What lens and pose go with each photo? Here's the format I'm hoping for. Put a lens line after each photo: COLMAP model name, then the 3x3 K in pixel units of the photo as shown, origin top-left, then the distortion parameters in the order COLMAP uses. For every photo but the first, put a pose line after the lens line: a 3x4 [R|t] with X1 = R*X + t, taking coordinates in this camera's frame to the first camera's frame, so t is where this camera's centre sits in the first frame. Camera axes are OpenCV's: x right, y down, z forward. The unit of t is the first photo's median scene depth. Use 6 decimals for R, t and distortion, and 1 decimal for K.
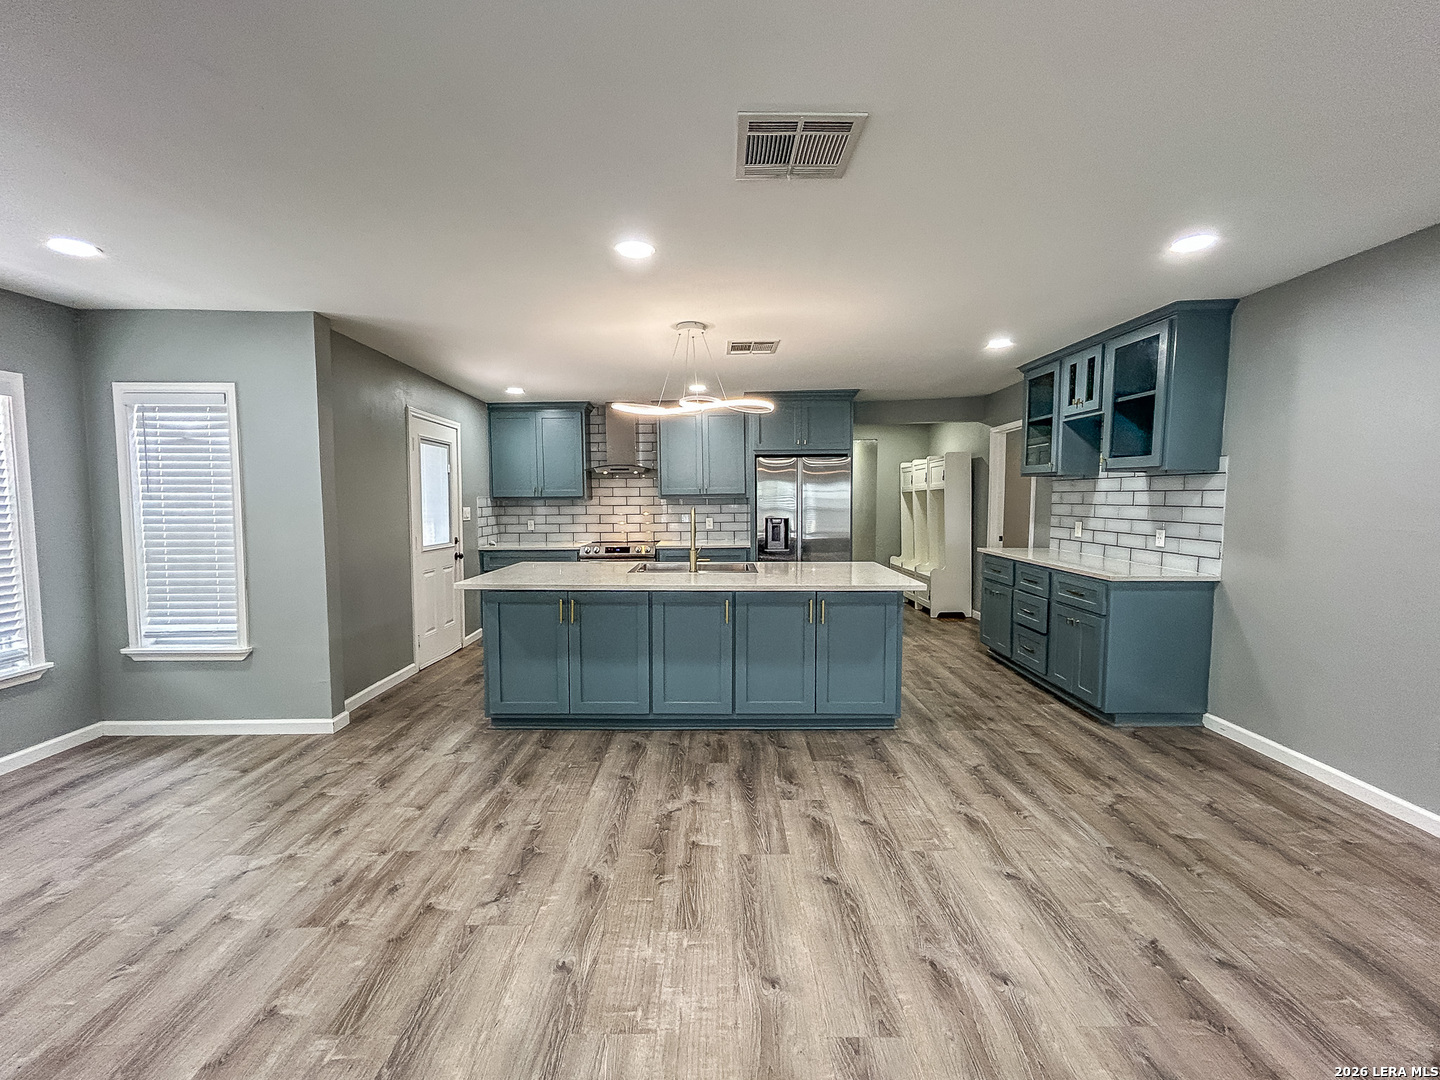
lens RADIAL K [[595.6, 0, 714.8], [0, 595.6, 535.7], [0, 0, 1]] dist [-0.003609, 0.000971]
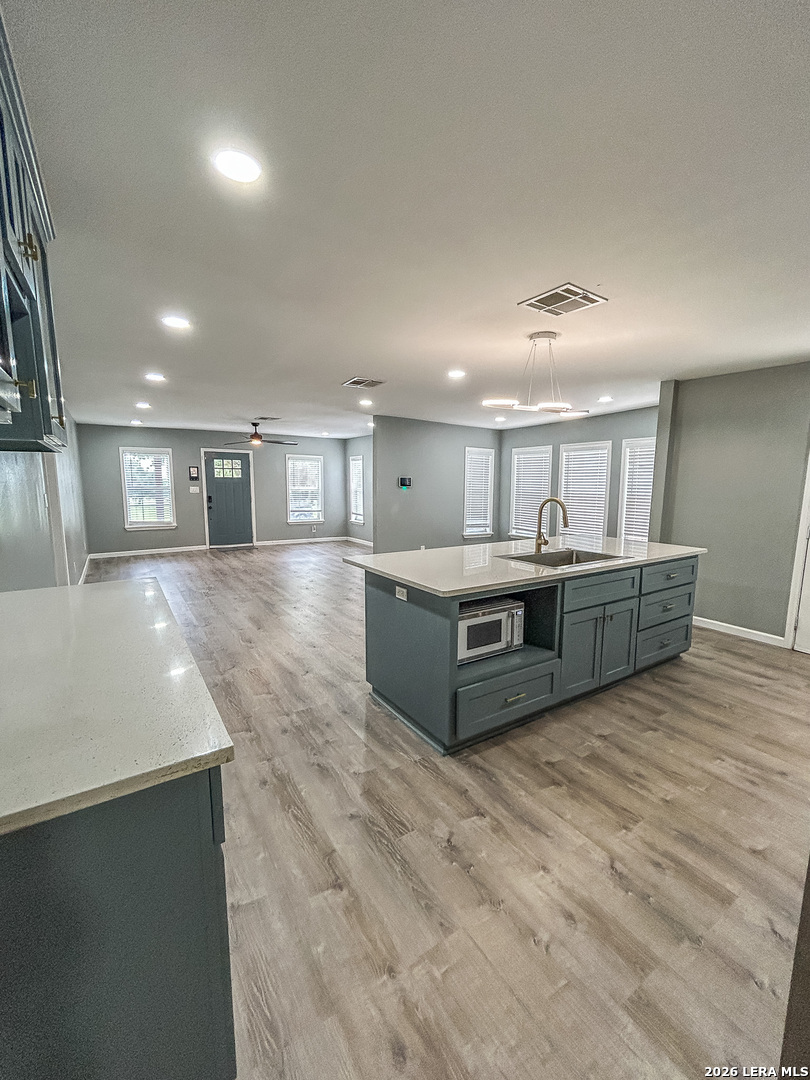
lens RADIAL K [[446.7, 0, 409.1], [0, 446.7, 539.3], [0, 0, 1]] dist [-0.003609, 0.000971]
pose [[-0.831729, 0.068606, -0.550926, 0.604117], [-0.039697, 0.982446, 0.182273, -0.104172], [0.553760, 0.173472, -0.814406, 1.471519]]
